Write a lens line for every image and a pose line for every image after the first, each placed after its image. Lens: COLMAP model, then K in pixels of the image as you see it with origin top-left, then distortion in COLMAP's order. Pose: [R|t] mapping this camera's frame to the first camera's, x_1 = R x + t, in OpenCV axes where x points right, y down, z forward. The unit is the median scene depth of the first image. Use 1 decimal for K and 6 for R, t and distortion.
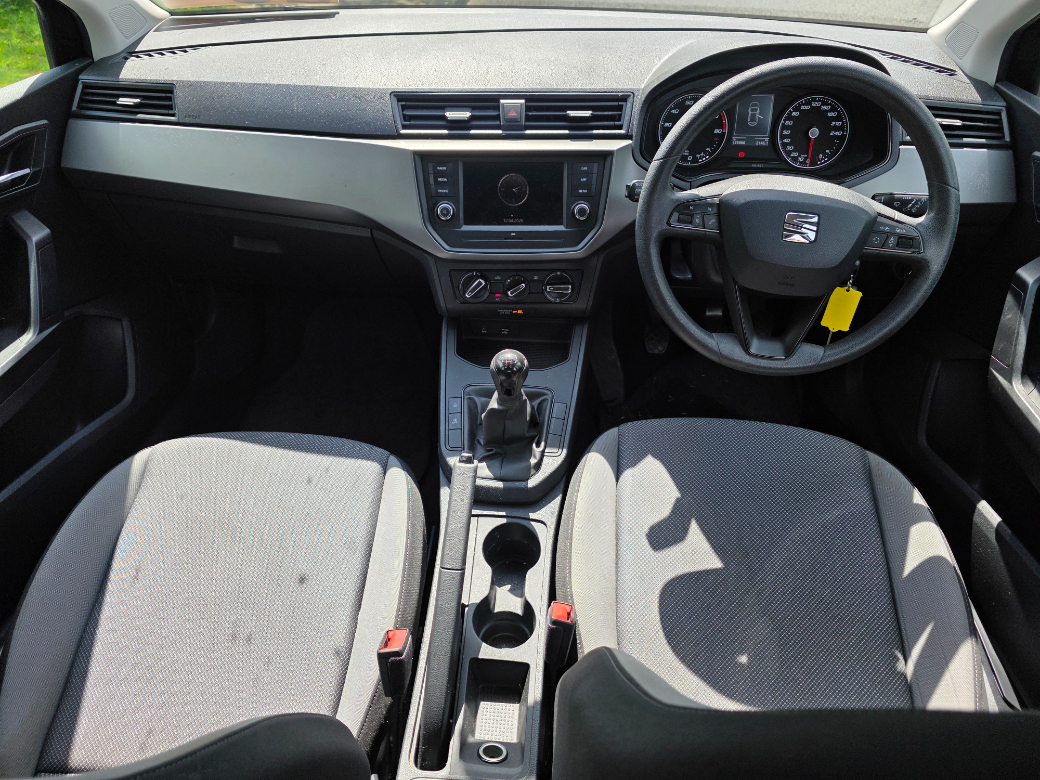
lens RADIAL K [[723.2, 0, 520.0], [0, 723.2, 391.2], [0, 0, 1]] dist [0.022262, -0.003628]
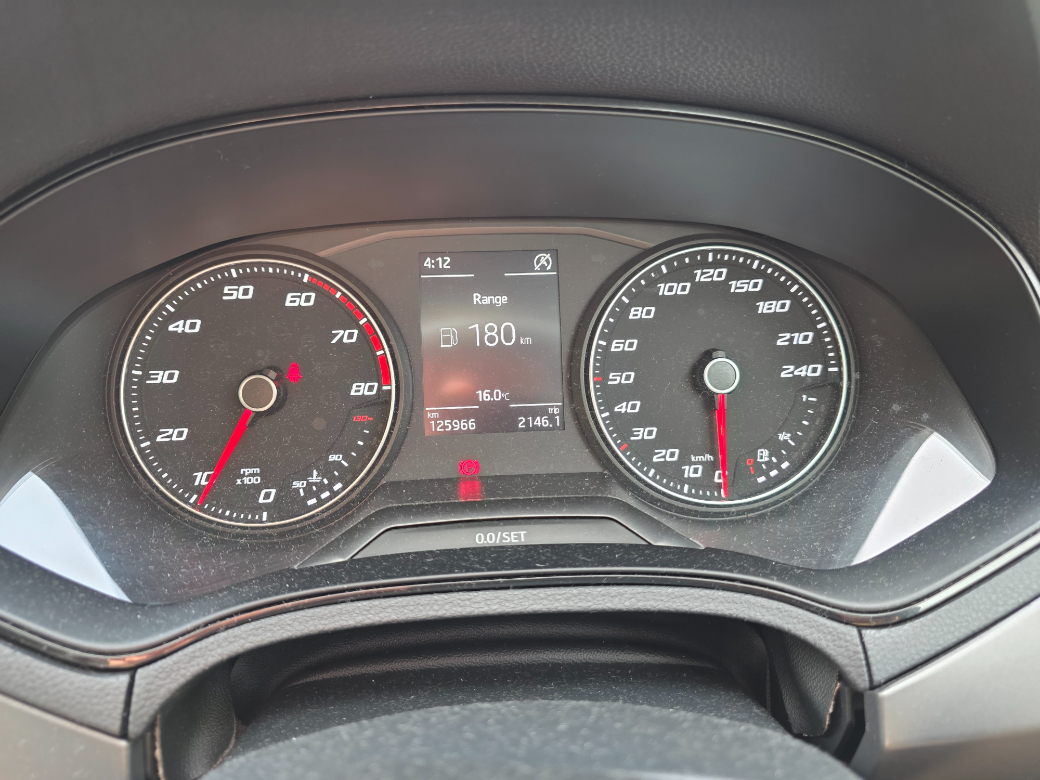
lens RADIAL K [[723.2, 0, 519.6], [0, 723.2, 390.0], [0, 0, 1]] dist [0.022262, -0.003628]
pose [[0.990163, -0.062799, 0.125030, 0.298181], [0.100844, 0.939765, -0.326606, -0.271433], [-0.096988, 0.336002, 0.936854, 0.762873]]
